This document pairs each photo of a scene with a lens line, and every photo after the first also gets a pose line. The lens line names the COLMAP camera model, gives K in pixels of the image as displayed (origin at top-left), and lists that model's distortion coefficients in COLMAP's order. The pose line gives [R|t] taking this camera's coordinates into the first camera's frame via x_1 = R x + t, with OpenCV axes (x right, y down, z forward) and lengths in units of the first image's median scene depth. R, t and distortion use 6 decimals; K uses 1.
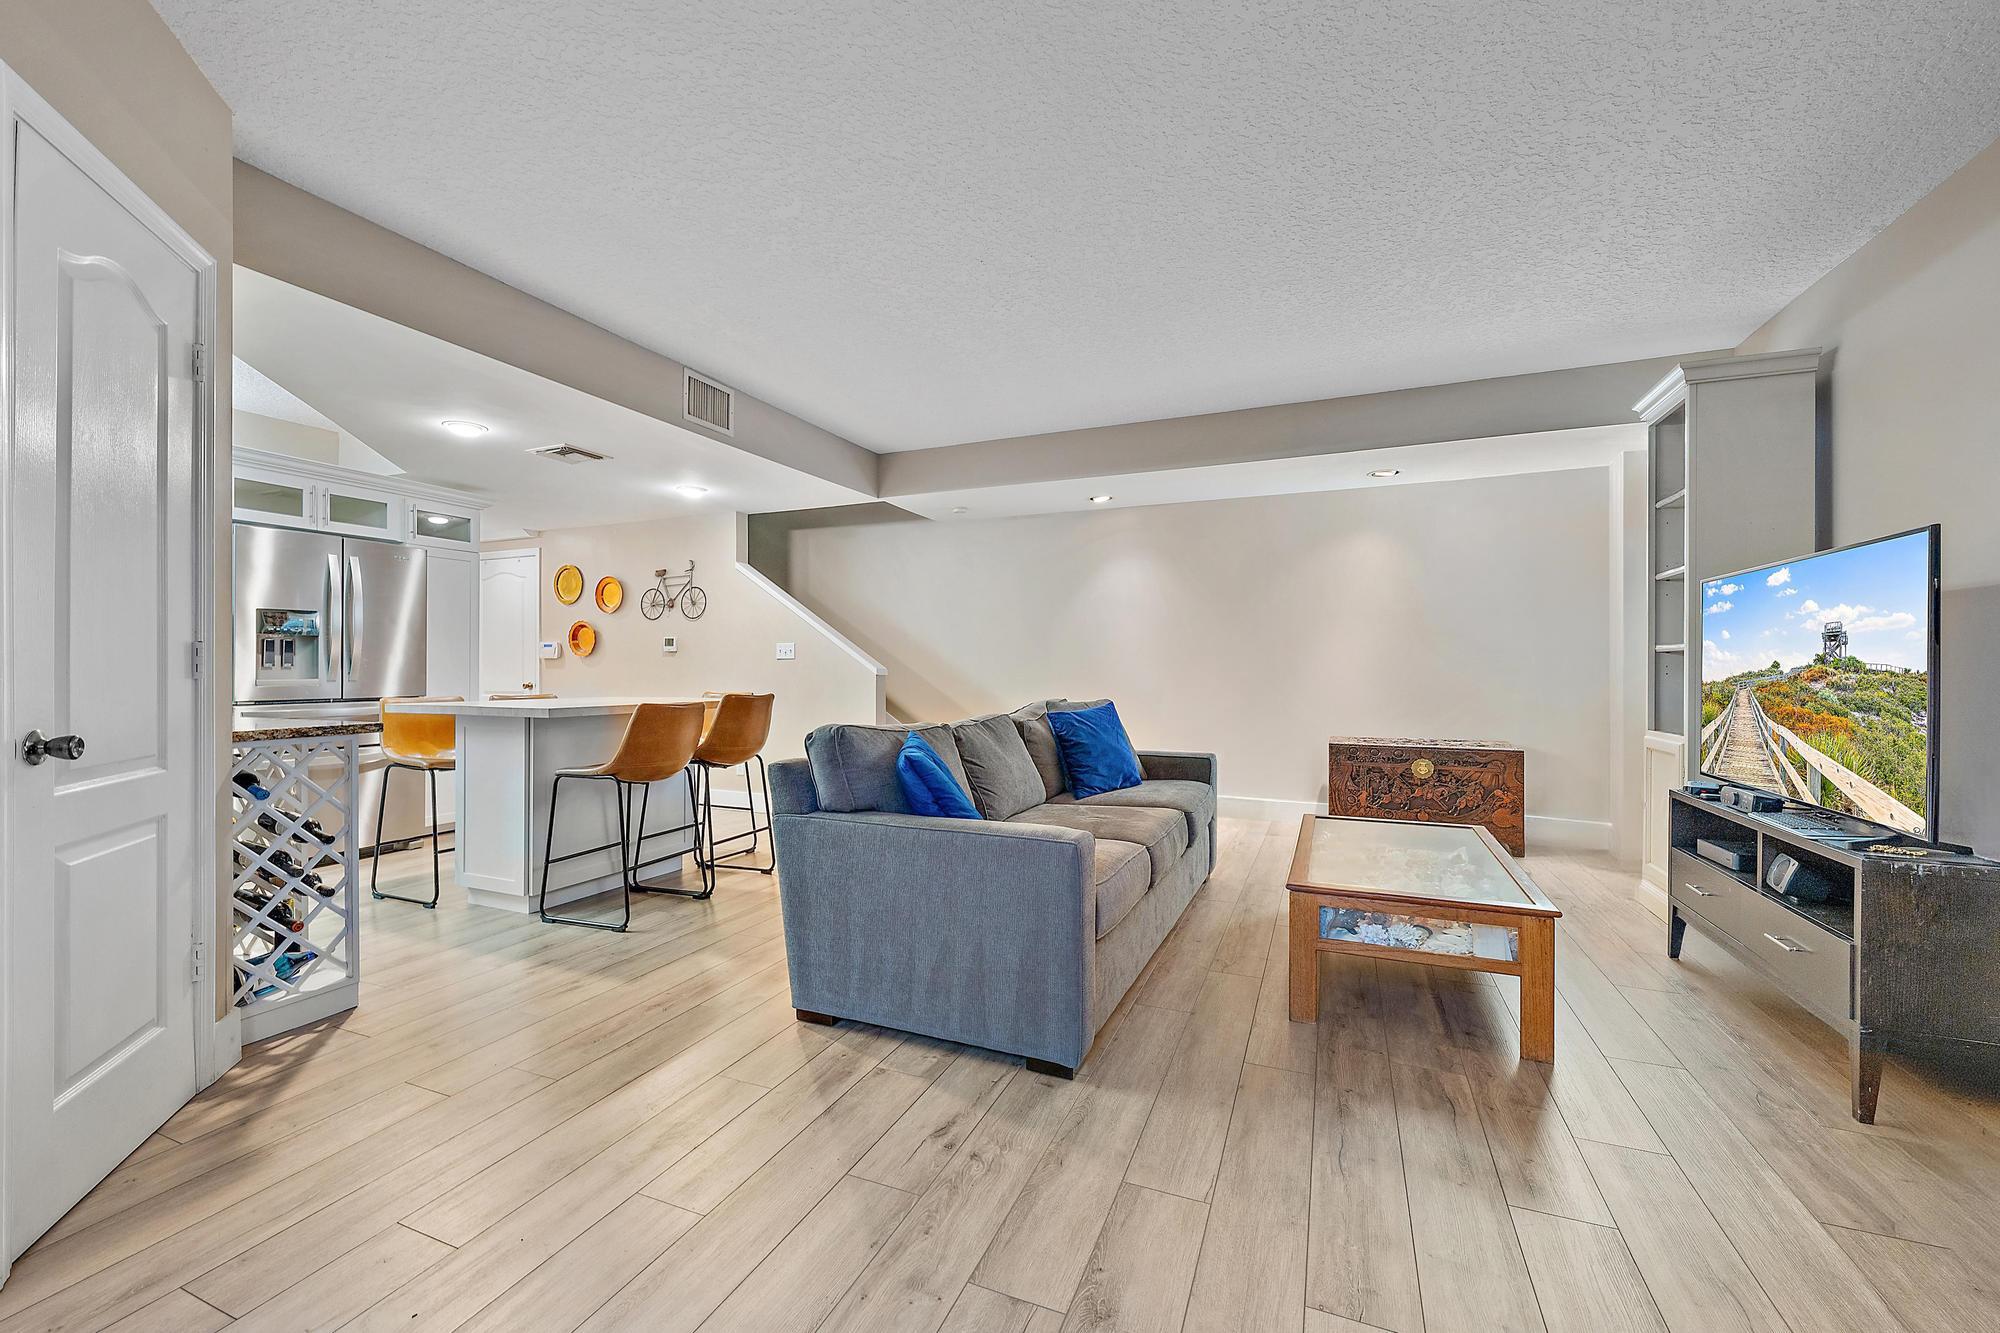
lens RADIAL K [[800.4, 0, 1000.0], [0, 800.4, 666.5], [0, 0, 1]] dist [-0.001288, -0.000171]
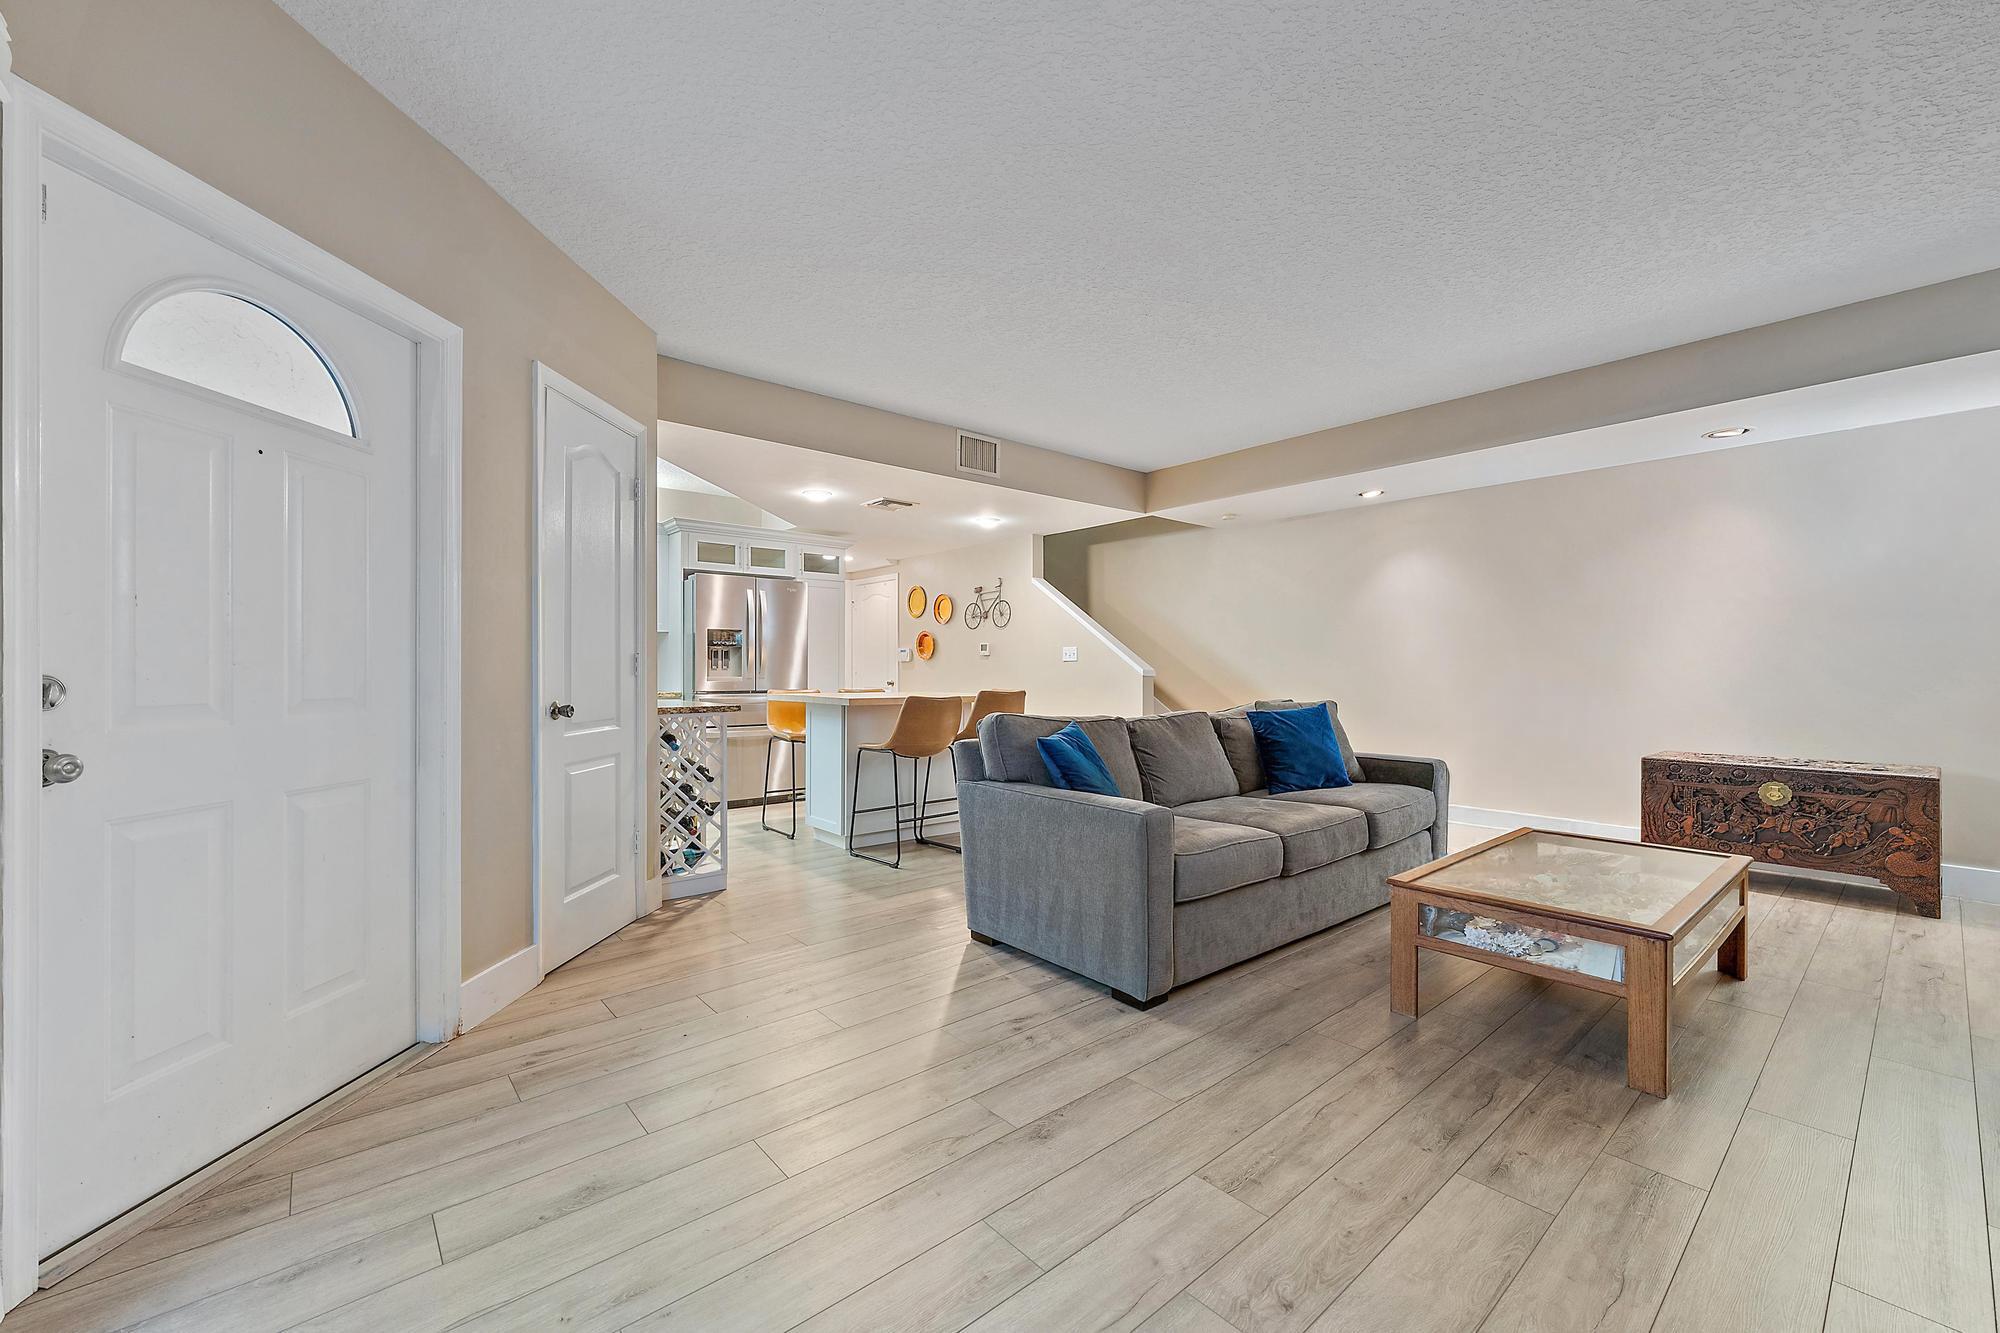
lens RADIAL K [[804.4, 0, 1000.0], [0, 804.4, 666.5], [0, 0, 1]] dist [-0.000586, -0.000109]
pose [[0.893695, -0.001267, -0.448674, 0.277495], [0.000613, 0.999999, -0.001604, -0.000533], [0.448675, 0.001158, 0.893694, -0.113211]]
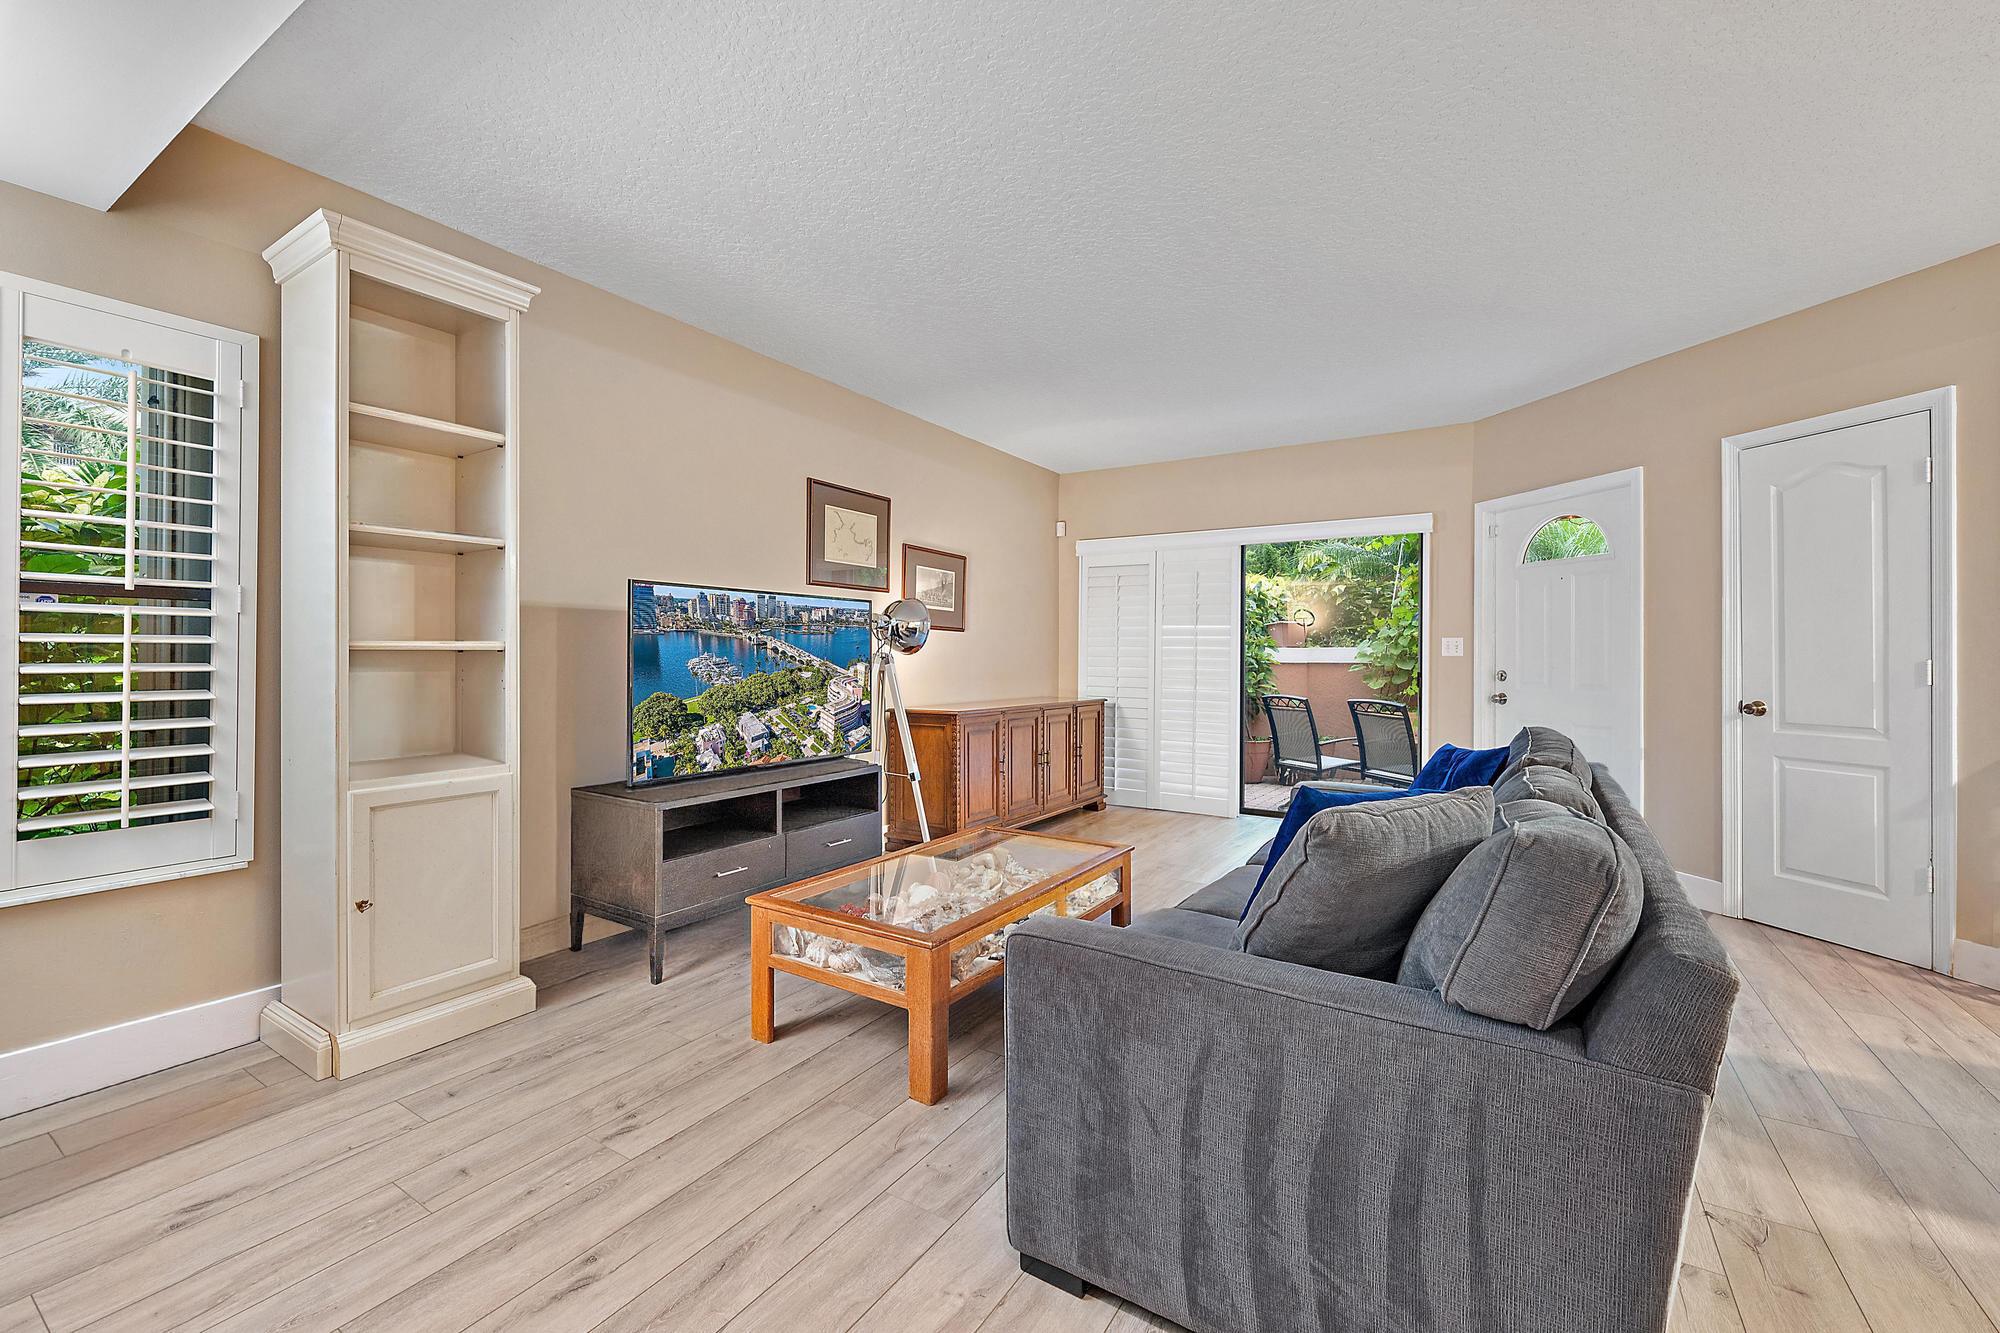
lens RADIAL K [[817.8, 0, 996.9], [0, 817.8, 651.6], [0, 0, 1]] dist [0.000289, 0.000086]
pose [[-0.985830, -0.004214, 0.167696, 0.261164], [-0.005042, 0.999977, -0.004512, -0.019212], [-0.167673, -0.005293, -0.985828, 1.676800]]
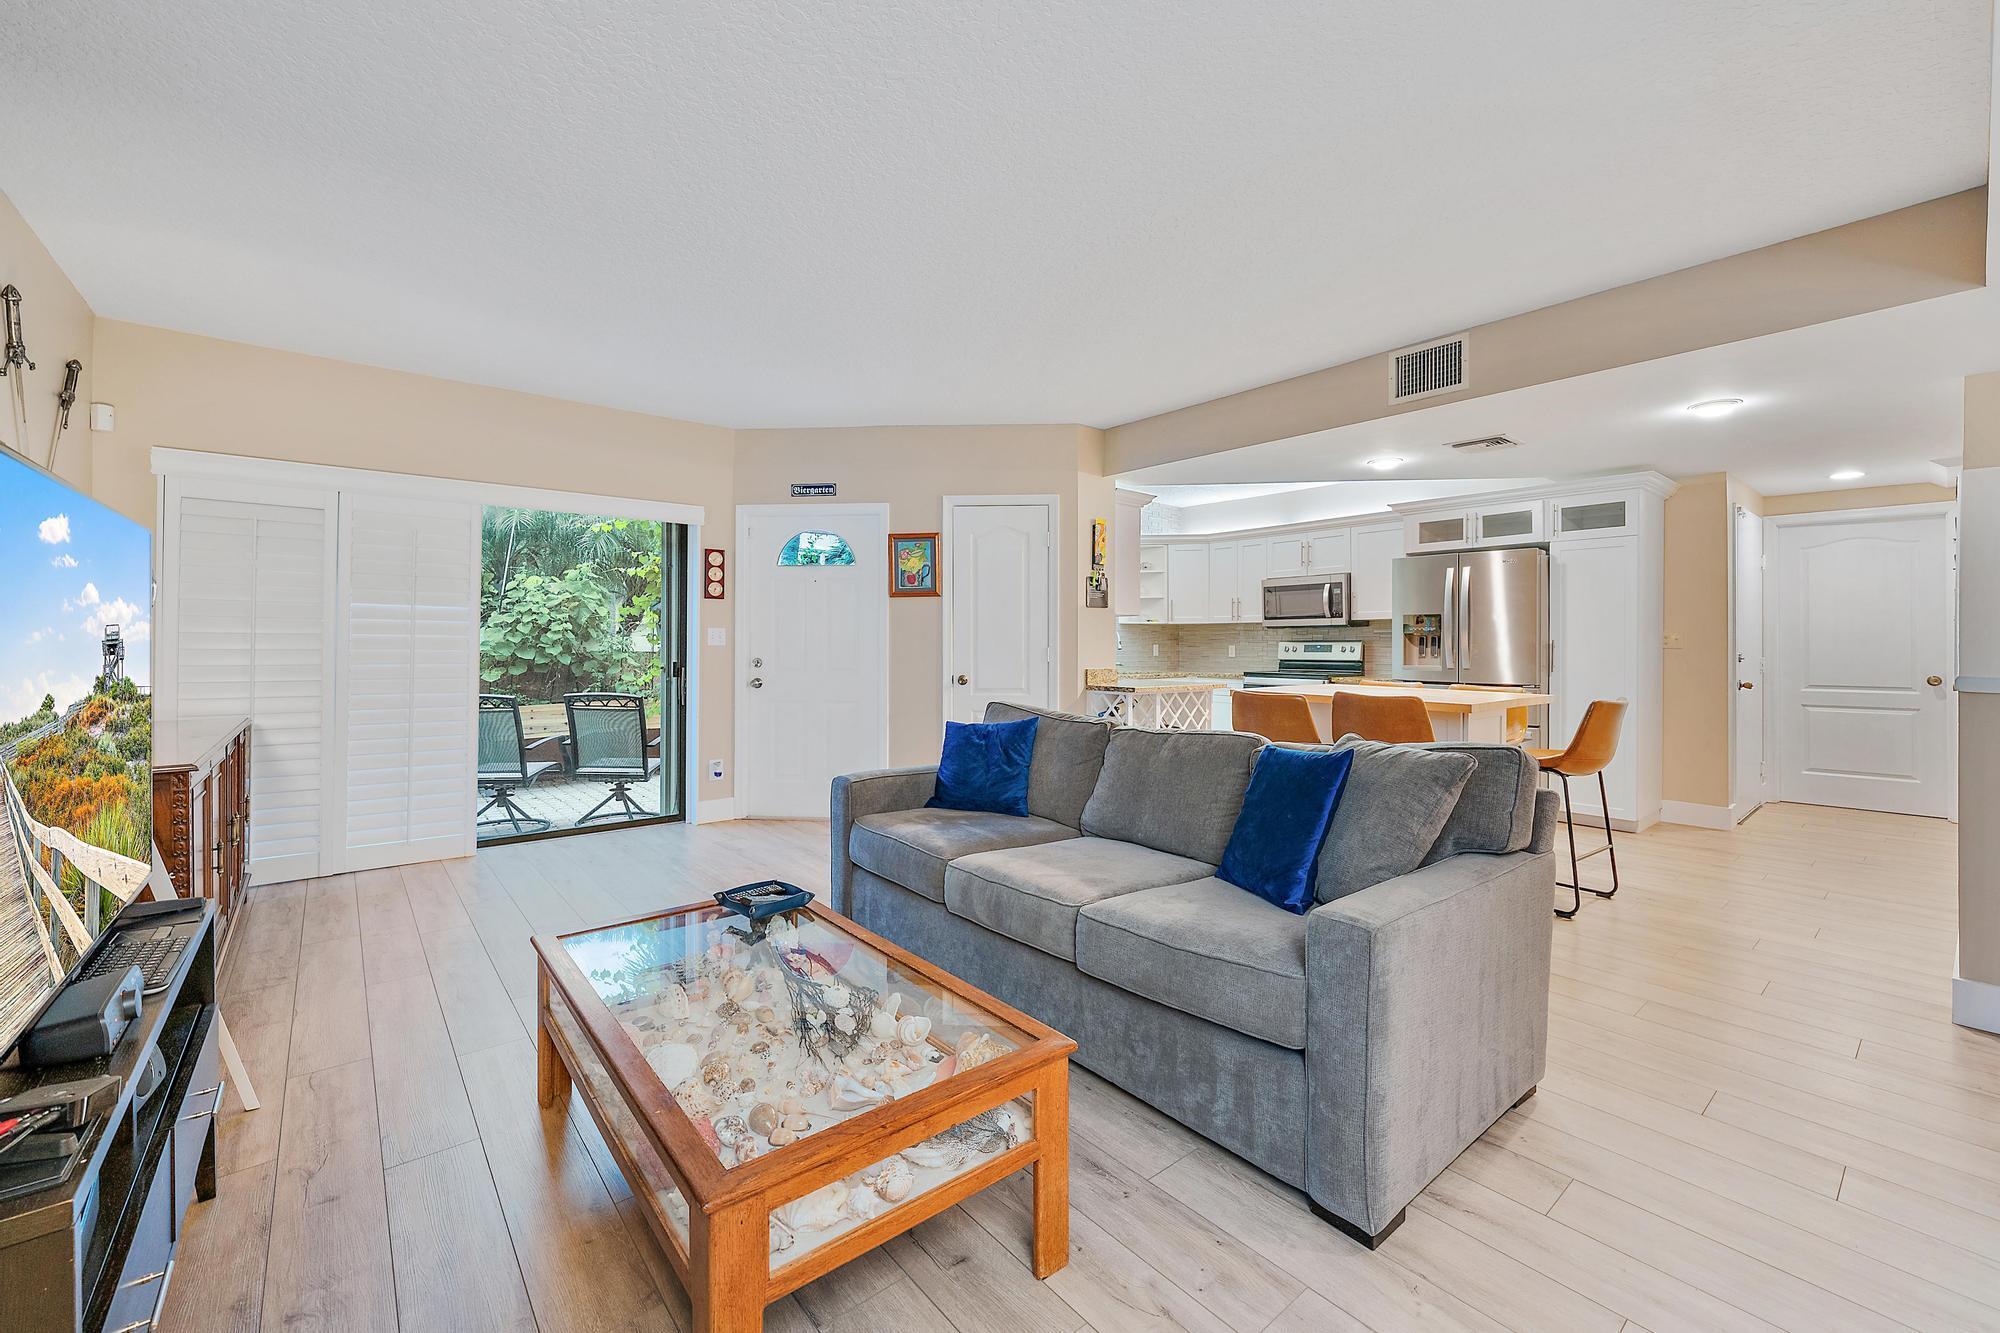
lens RADIAL K [[805.1, 0, 995.7], [0, 805.1, 639.1], [0, 0, 1]] dist [-0.000678, -0.000186]
pose [[-0.466244, -0.004885, -0.884643, 0.834669], [-0.000960, 0.999987, -0.005016, -0.027239], [0.884656, -0.001490, -0.466243, 1.249944]]
